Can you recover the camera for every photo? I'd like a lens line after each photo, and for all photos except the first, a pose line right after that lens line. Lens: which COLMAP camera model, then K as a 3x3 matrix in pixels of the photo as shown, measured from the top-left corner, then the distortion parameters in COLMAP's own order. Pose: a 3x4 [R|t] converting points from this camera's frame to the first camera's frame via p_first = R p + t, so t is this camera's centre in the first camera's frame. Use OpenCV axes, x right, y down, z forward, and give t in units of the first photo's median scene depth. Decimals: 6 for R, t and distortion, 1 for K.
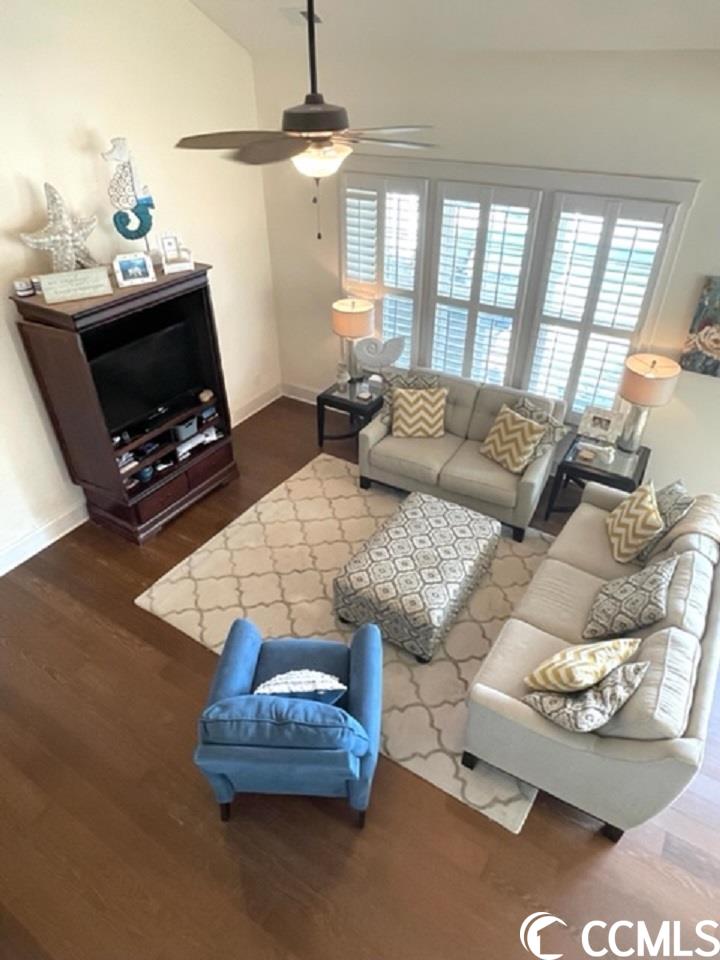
lens RADIAL K [[581.7, 0, 358.9], [0, 581.7, 477.5], [0, 0, 1]] dist [0.013057, -0.008711]
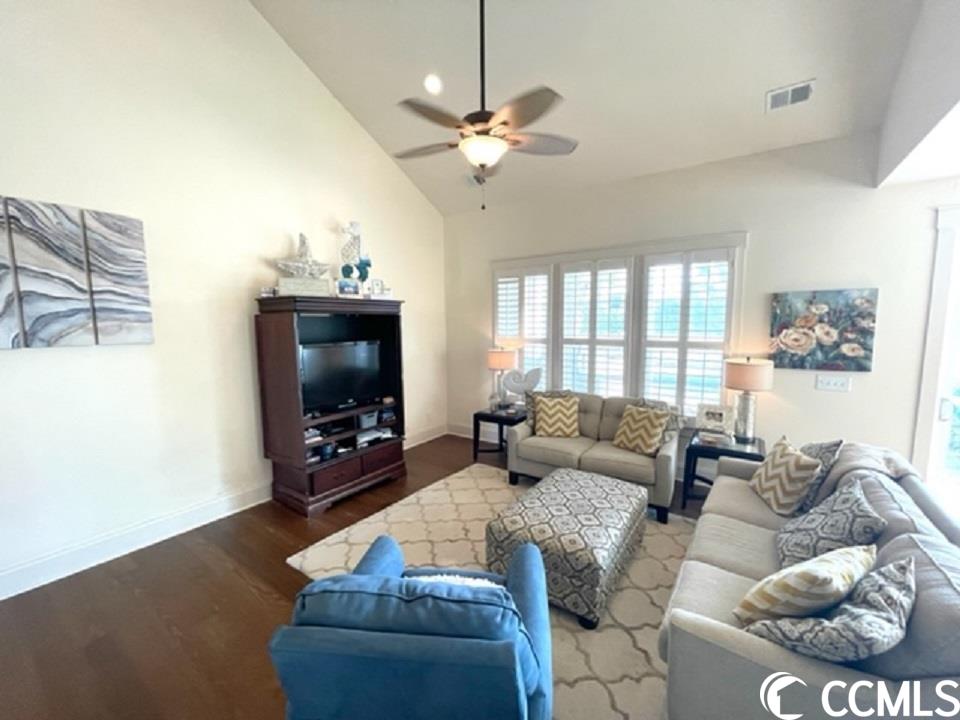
lens RADIAL K [[386.1, 0, 480.1], [0, 386.1, 363.1], [0, 0, 1]] dist [-0.002733, 0.000271]
pose [[0.998568, 0.001747, -0.053478, -0.017676], [-0.027365, 0.875545, -0.482360, 0.218483], [0.045979, 0.483133, 0.874339, 0.264517]]
